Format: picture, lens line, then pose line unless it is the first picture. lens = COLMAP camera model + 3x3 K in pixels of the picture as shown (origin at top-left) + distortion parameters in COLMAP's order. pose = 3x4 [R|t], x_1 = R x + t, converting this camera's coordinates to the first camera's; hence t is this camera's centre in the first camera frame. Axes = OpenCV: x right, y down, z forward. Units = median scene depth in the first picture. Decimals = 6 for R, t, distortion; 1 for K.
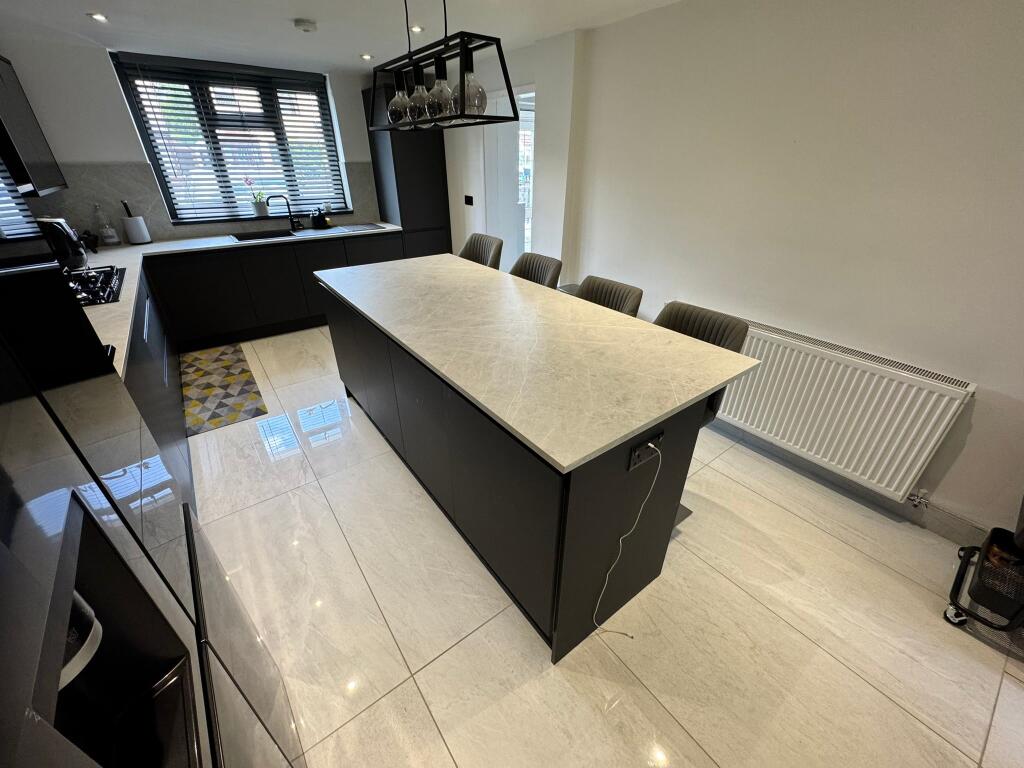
lens RADIAL K [[410.1, 0, 509.9], [0, 410.1, 385.1], [0, 0, 1]] dist [-0.003586, 0.000392]
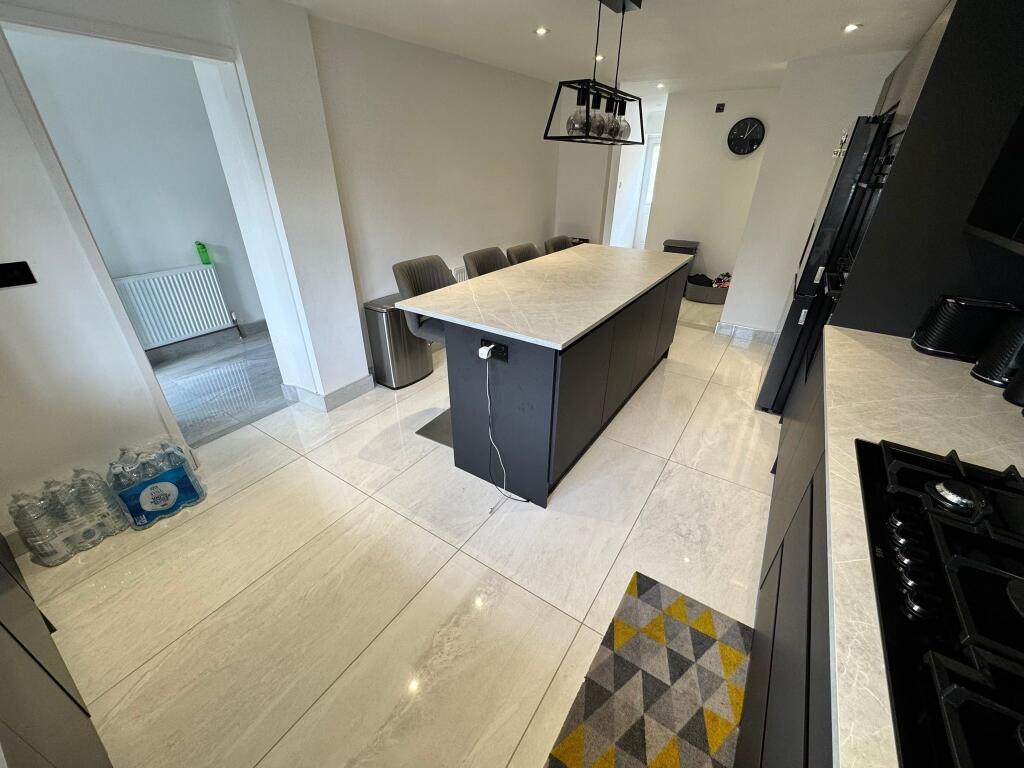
lens RADIAL K [[410.1, 0, 512.4], [0, 410.1, 384.8], [0, 0, 1]] dist [-0.003586, 0.000392]
pose [[-0.336806, -0.451286, 0.826379, -0.828786], [0.449790, 0.693928, 0.562275, -0.515033], [-0.827195, 0.561074, -0.030735, 0.917850]]
